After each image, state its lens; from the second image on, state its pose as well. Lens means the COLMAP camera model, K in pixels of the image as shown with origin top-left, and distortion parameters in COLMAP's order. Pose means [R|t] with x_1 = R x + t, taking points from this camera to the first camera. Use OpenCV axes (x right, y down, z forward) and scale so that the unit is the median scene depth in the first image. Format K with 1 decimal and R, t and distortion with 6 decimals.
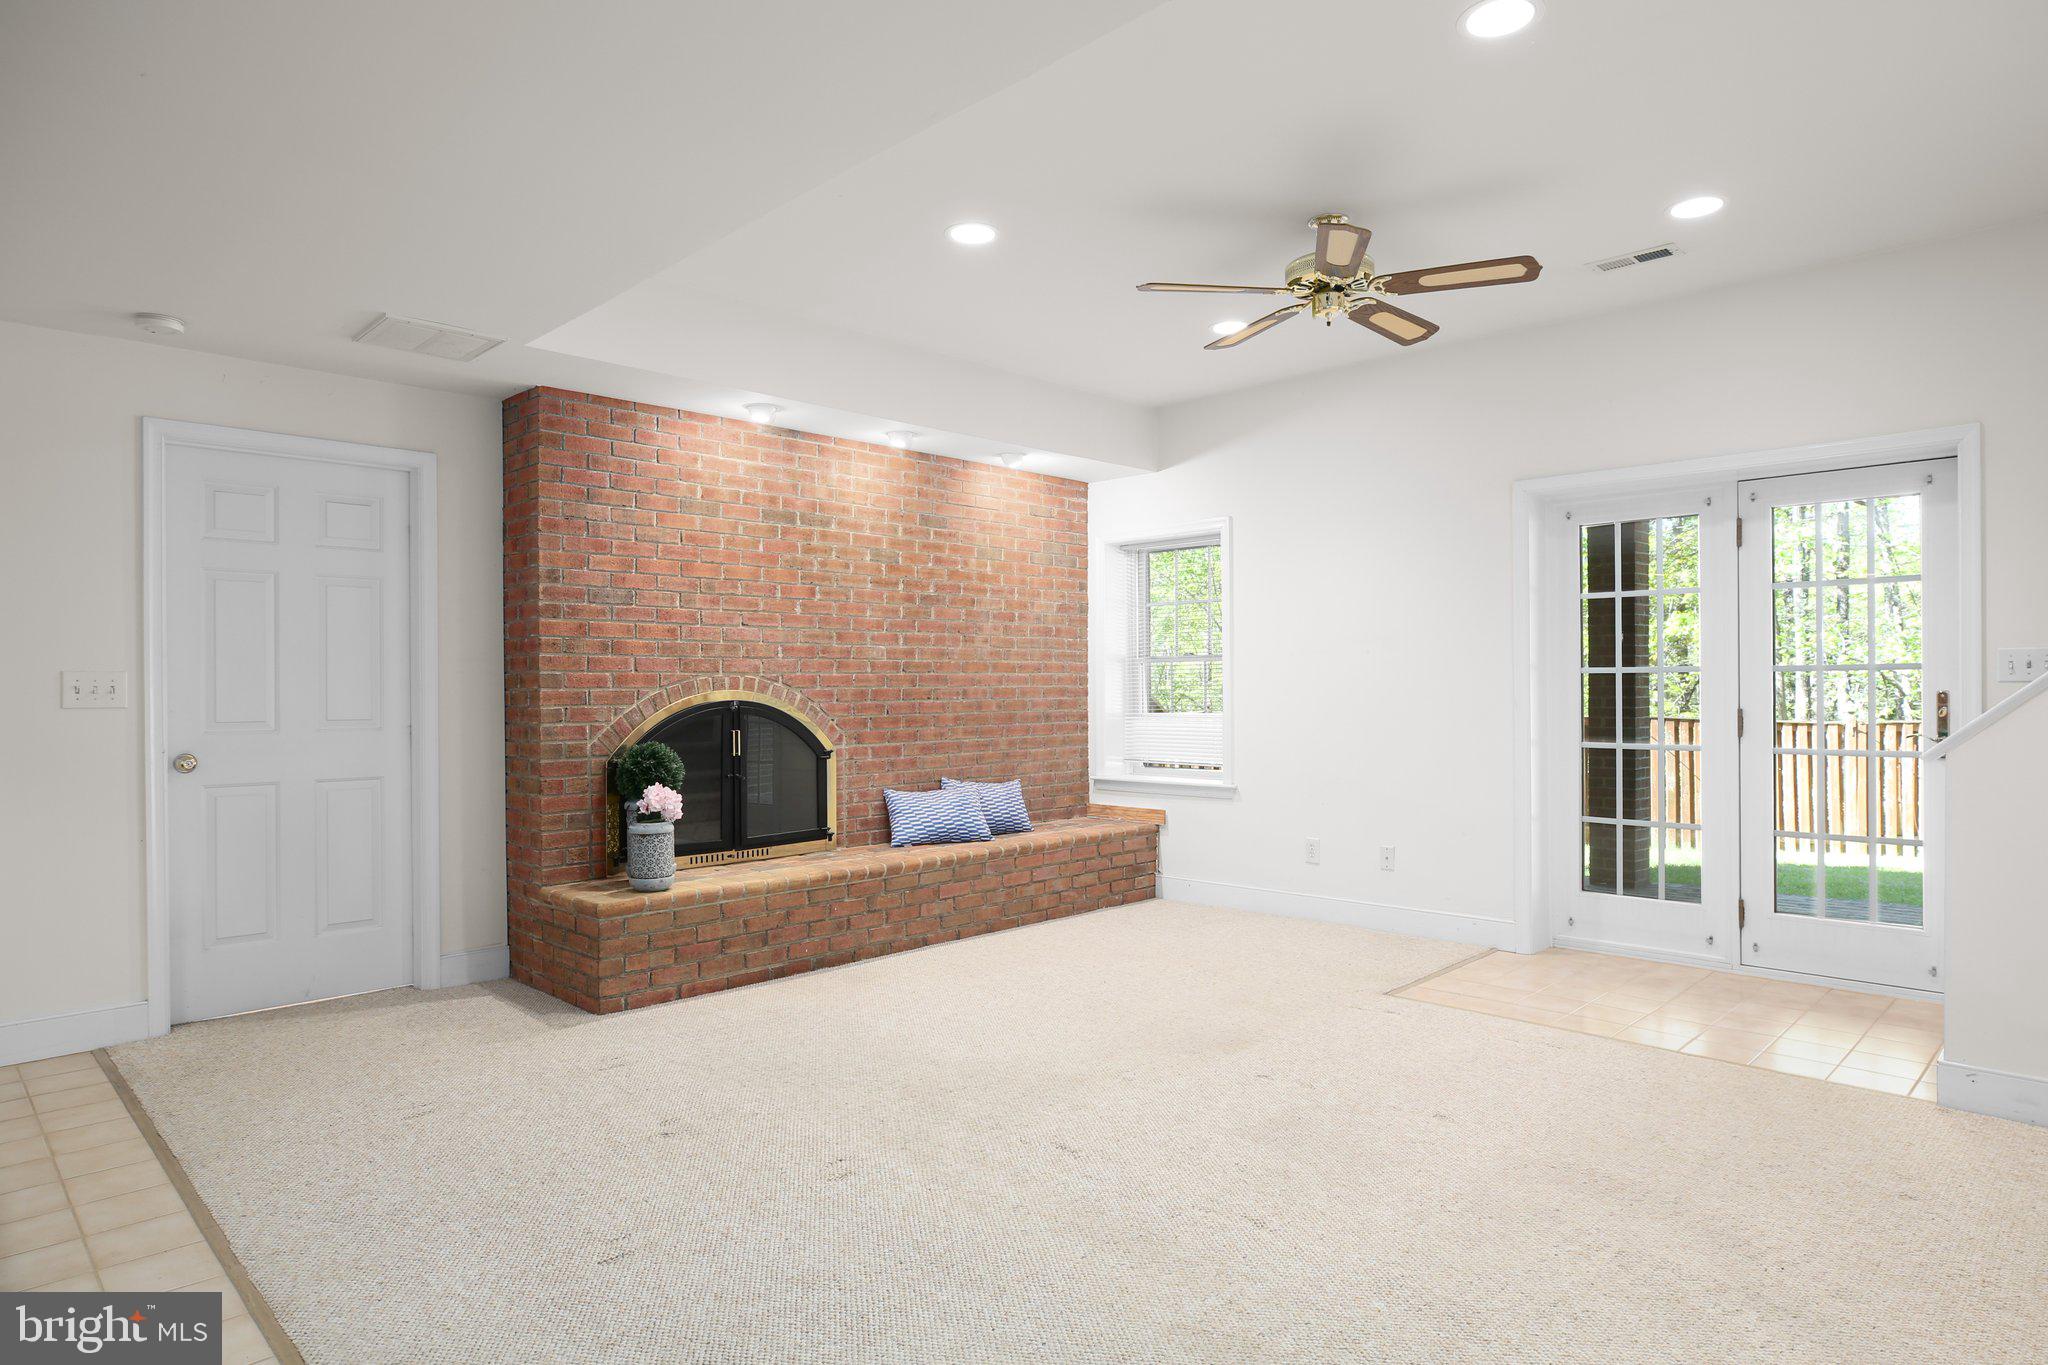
lens RADIAL K [[1150.1, 0, 1025.2], [0, 1150.1, 686.4], [0, 0, 1]] dist [-0.010154, -0.002566]
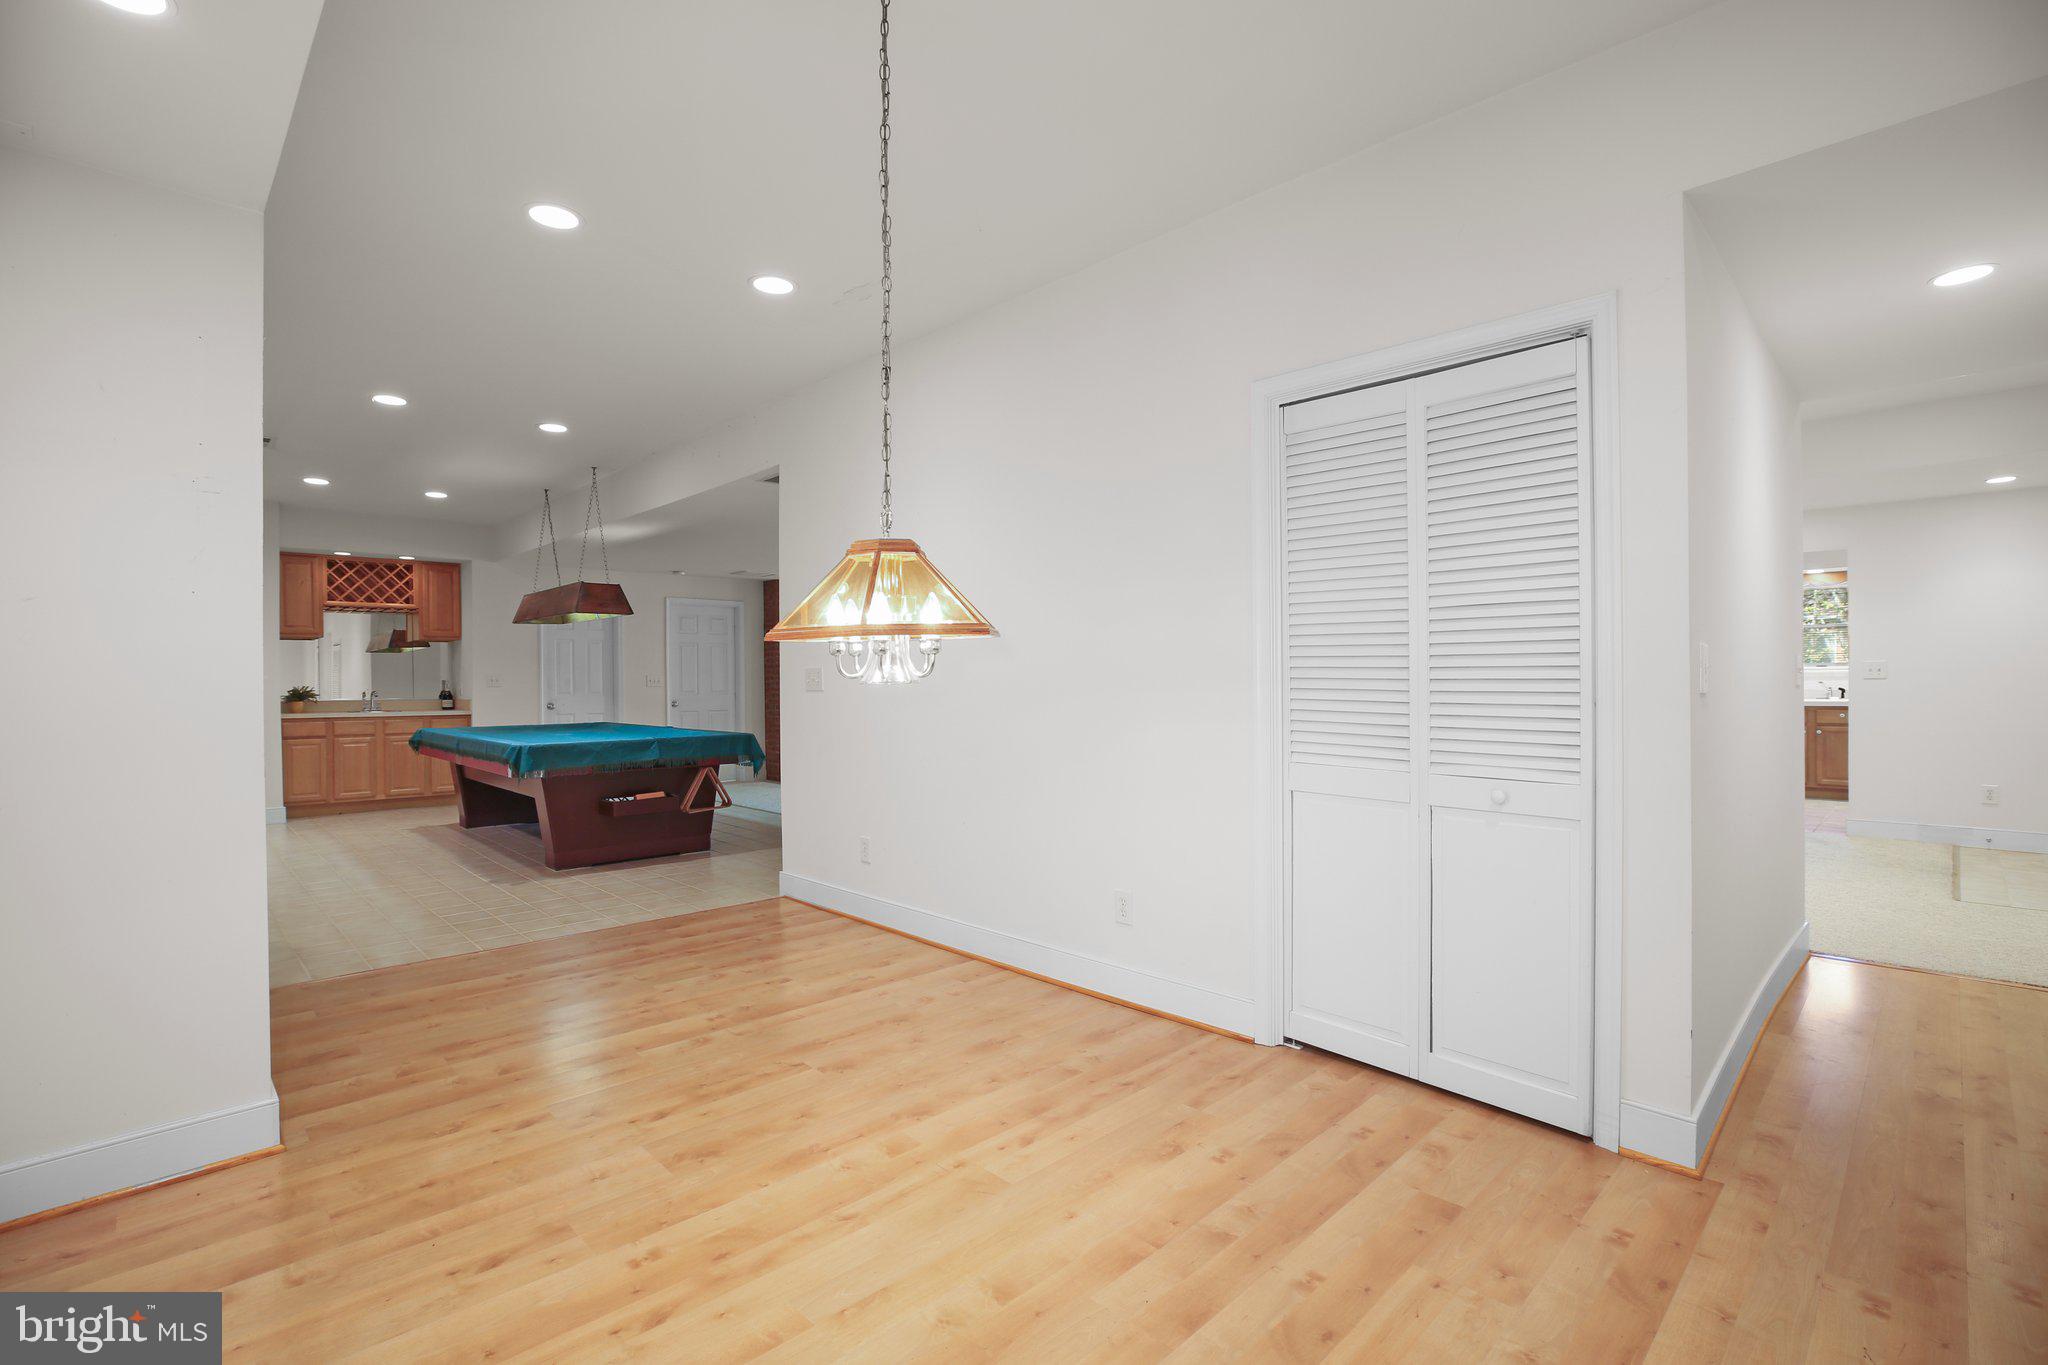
lens RADIAL K [[933.4, 0, 1024.8], [0, 933.4, 689.9], [0, 0, 1]] dist [-0.005839, 0.002063]
pose [[0.999684, 0.000070, -0.025118, 0.254405], [0.000202, 0.999941, 0.010832, -0.000262], [0.025118, -0.010834, 0.999626, -1.300320]]
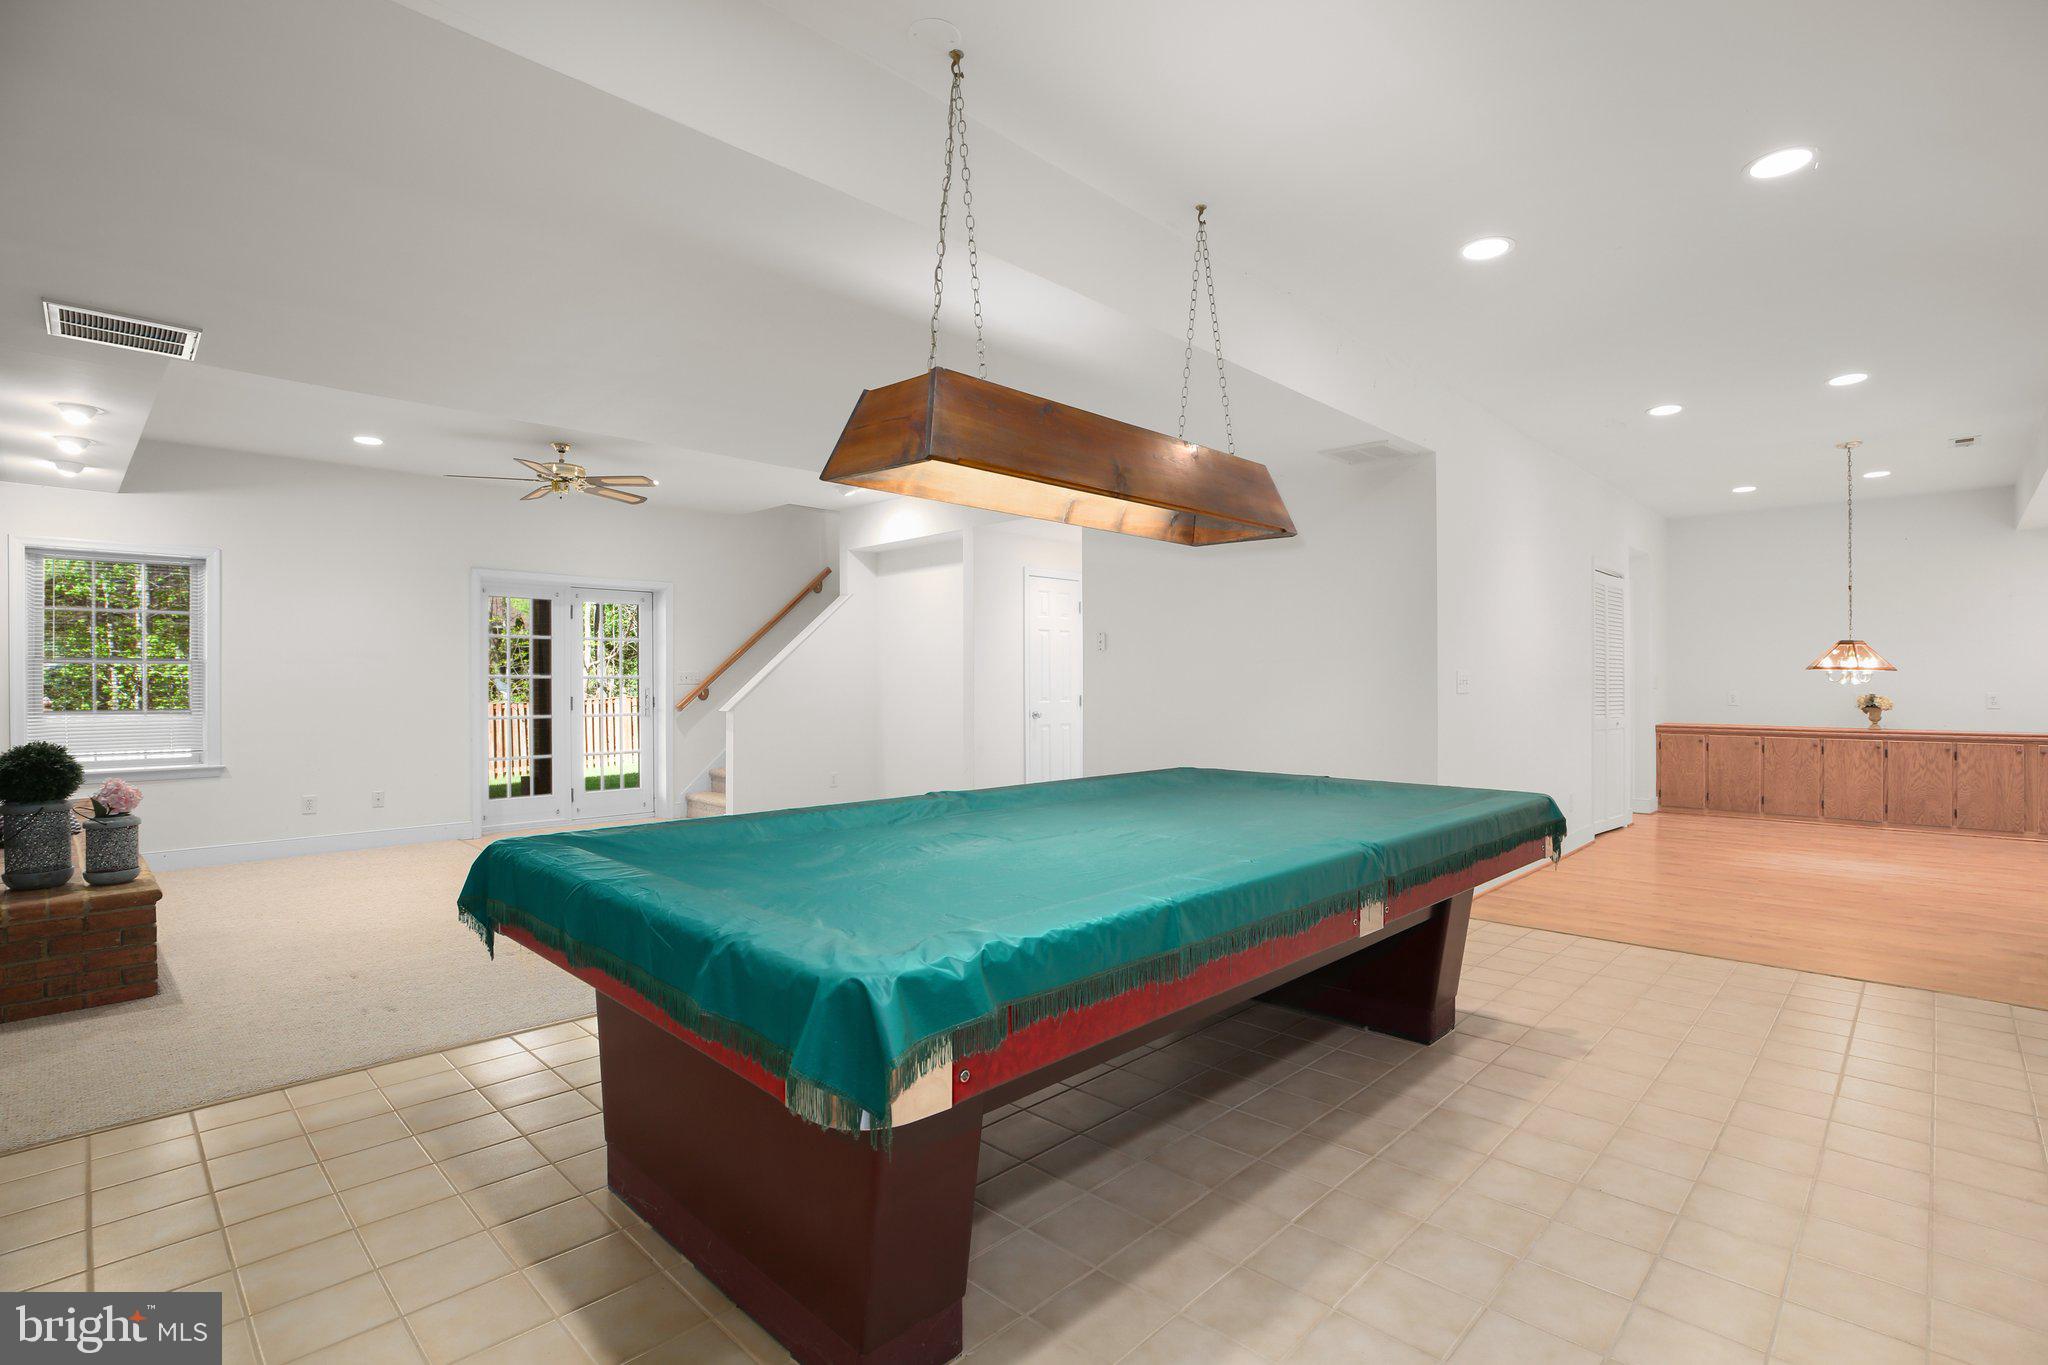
lens RADIAL K [[937.3, 0, 1038.9], [0, 937.3, 684.8], [0, 0, 1]] dist [-0.022335, 0.002737]
pose [[-0.011127, 0.011114, 0.999876, -1.032837], [-0.003173, 0.999933, -0.011150, 0.009958], [-0.999933, -0.003297, -0.011091, 0.181876]]
